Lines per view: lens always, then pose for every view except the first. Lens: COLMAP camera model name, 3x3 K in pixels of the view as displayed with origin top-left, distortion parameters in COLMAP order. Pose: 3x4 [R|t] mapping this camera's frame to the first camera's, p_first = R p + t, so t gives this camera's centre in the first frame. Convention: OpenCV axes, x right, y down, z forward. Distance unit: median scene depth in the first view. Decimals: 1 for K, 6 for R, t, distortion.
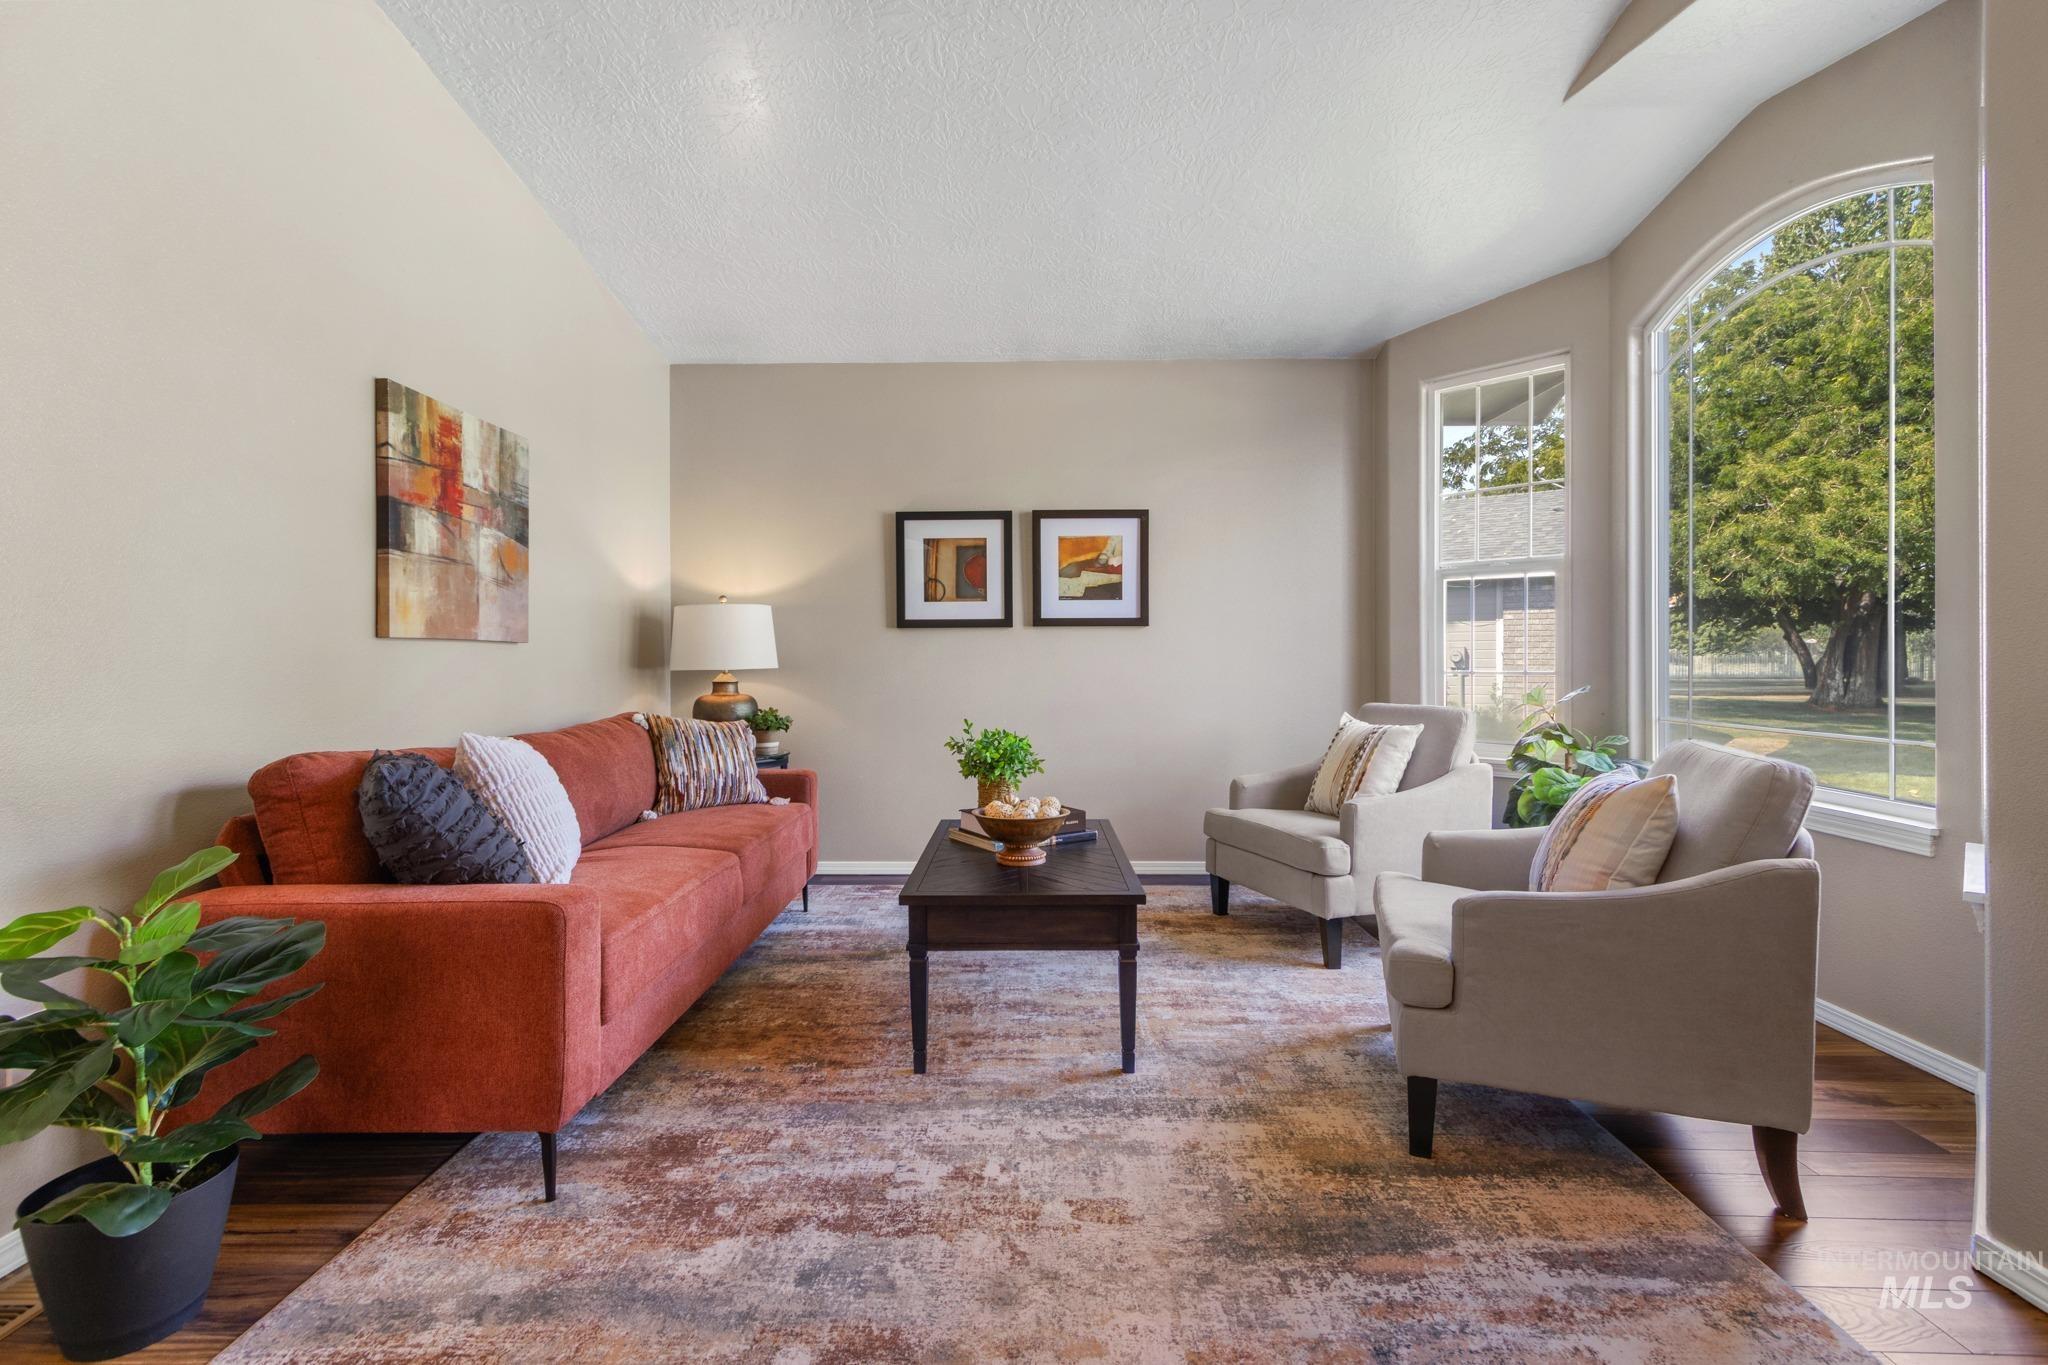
lens RADIAL K [[946.0, 0, 1018.5], [0, 946.0, 664.7], [0, 0, 1]] dist [0.005335, 0.000119]
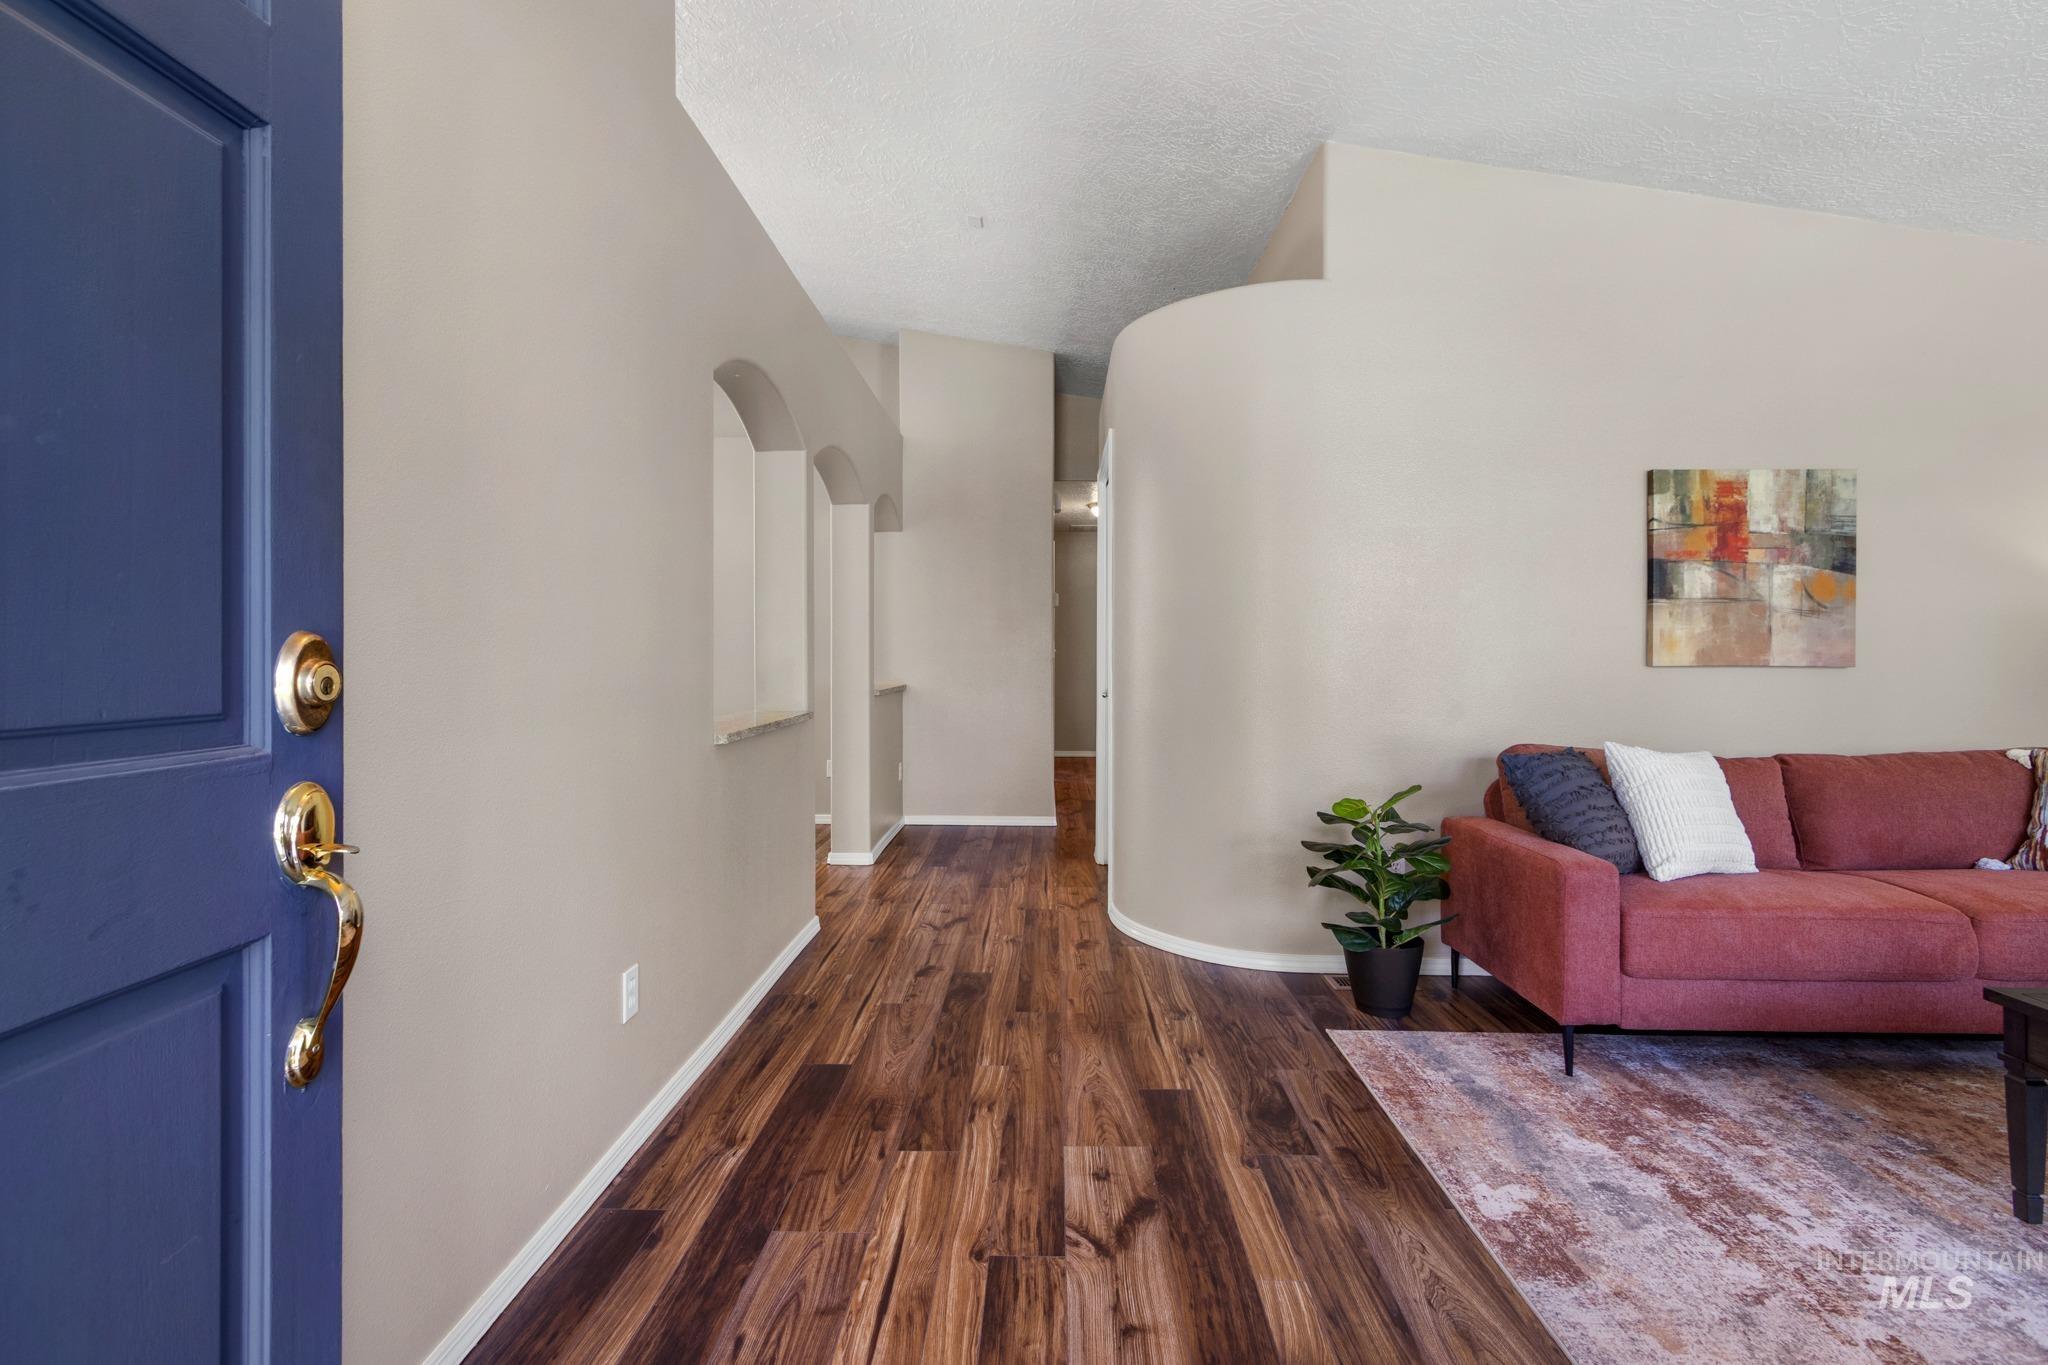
lens RADIAL K [[948.5, 0, 1018.8], [0, 948.5, 652.7], [0, 0, 1]] dist [-0.000179, 0.000331]
pose [[-0.015241, 0.003145, -0.999879, 0.650552], [-0.006430, 0.999974, 0.003244, -0.045126], [0.999863, 0.006478, -0.015220, 0.138009]]
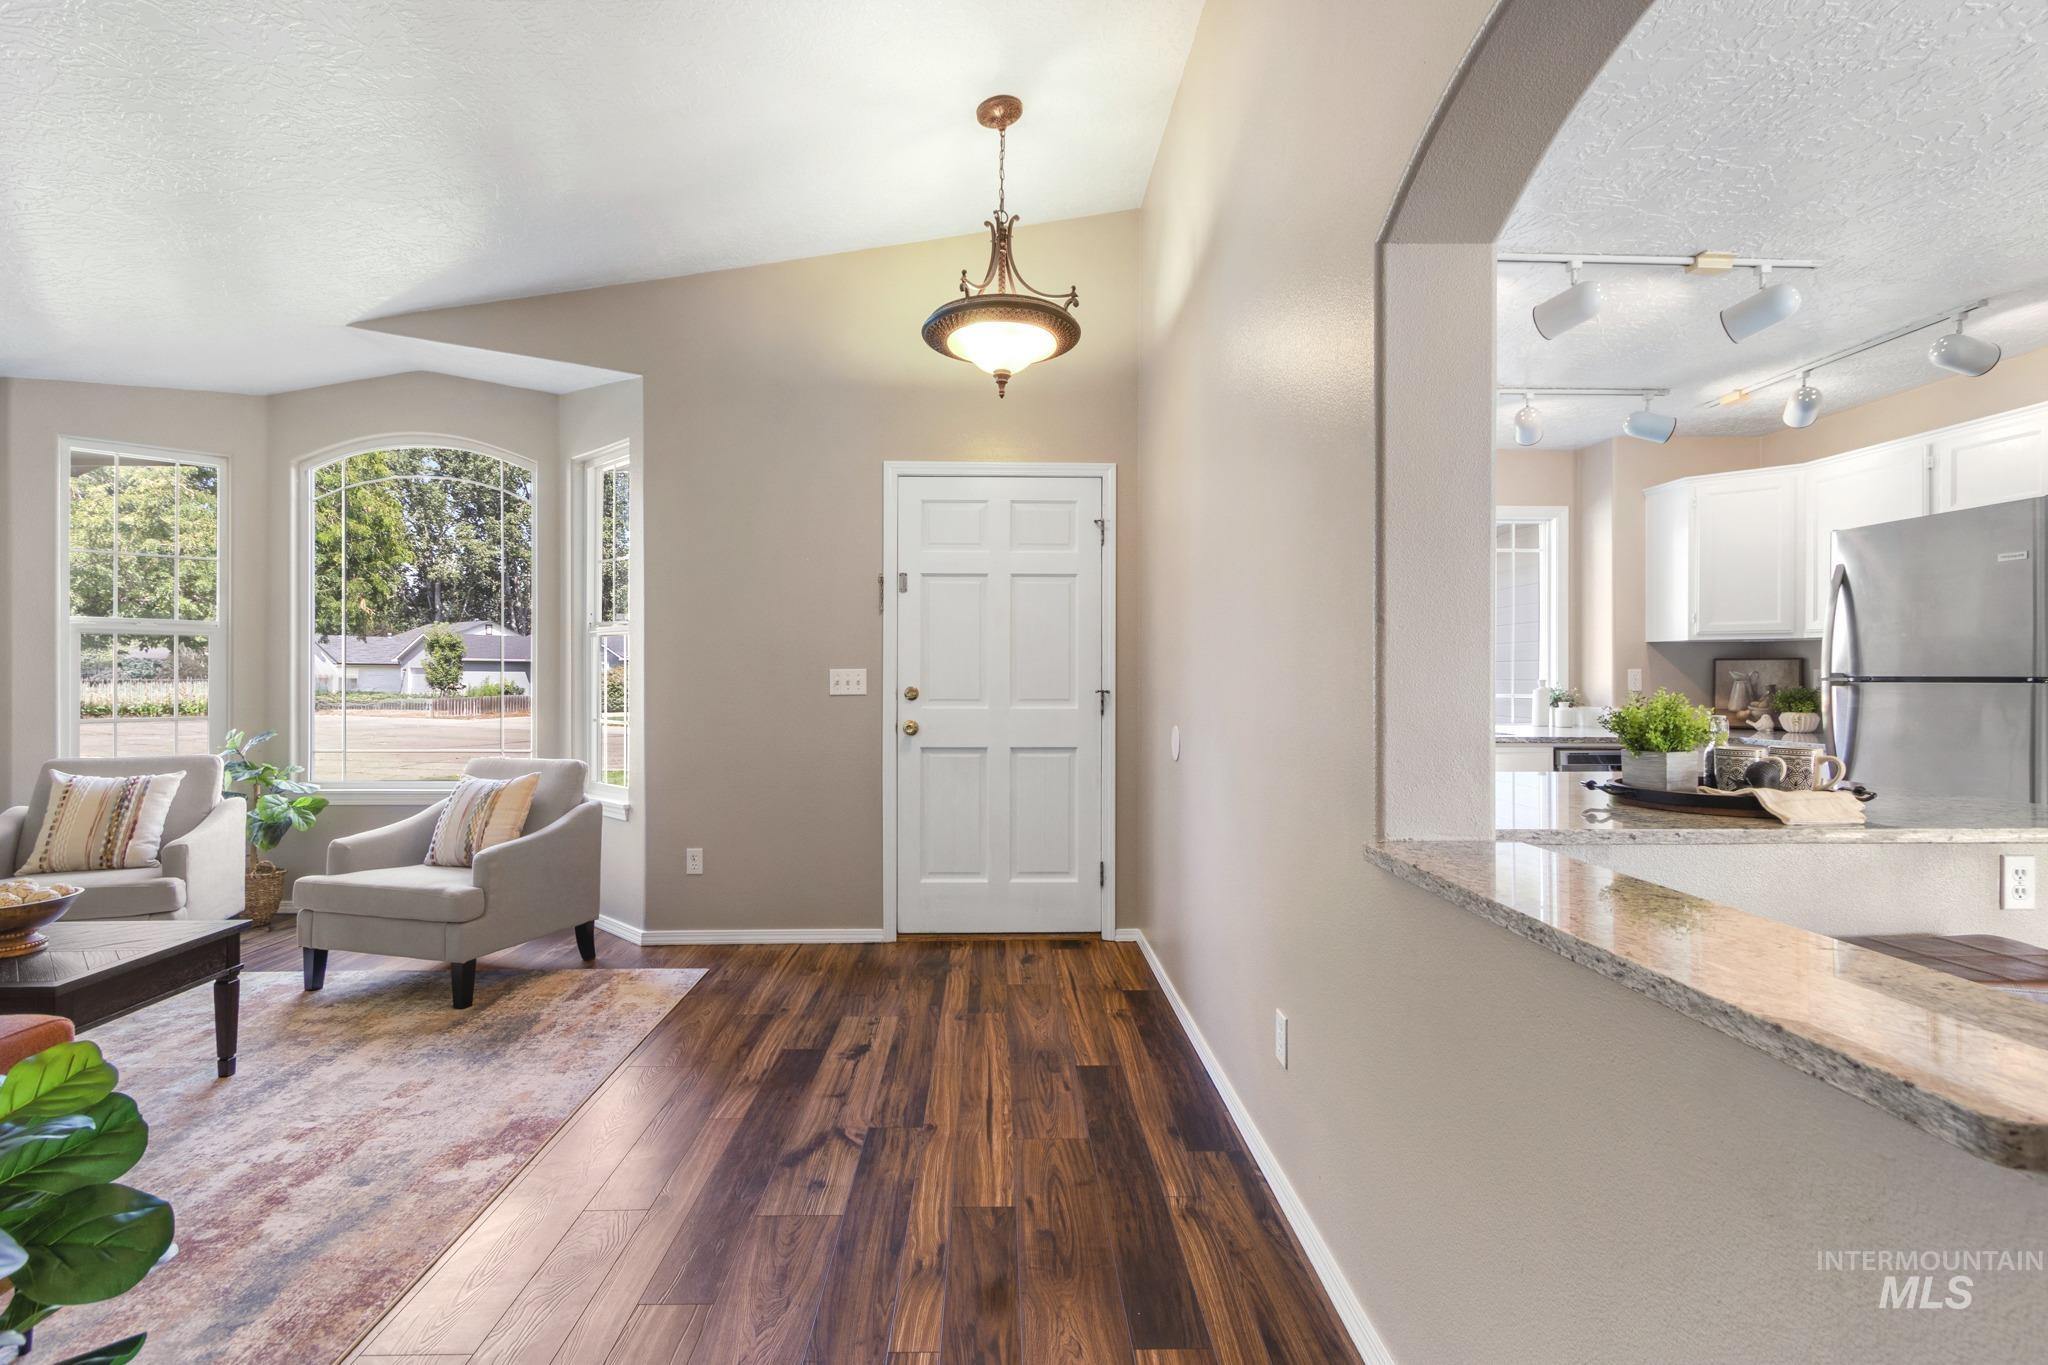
lens RADIAL K [[946.0, 0, 1018.5], [0, 946.0, 664.7], [0, 0, 1]] dist [0.005335, 0.000119]
pose [[-0.045714, 0.013092, 0.998869, -1.027433], [0.005385, 0.999903, -0.012859, -0.060560], [-0.998940, 0.004791, -0.045780, 0.052644]]
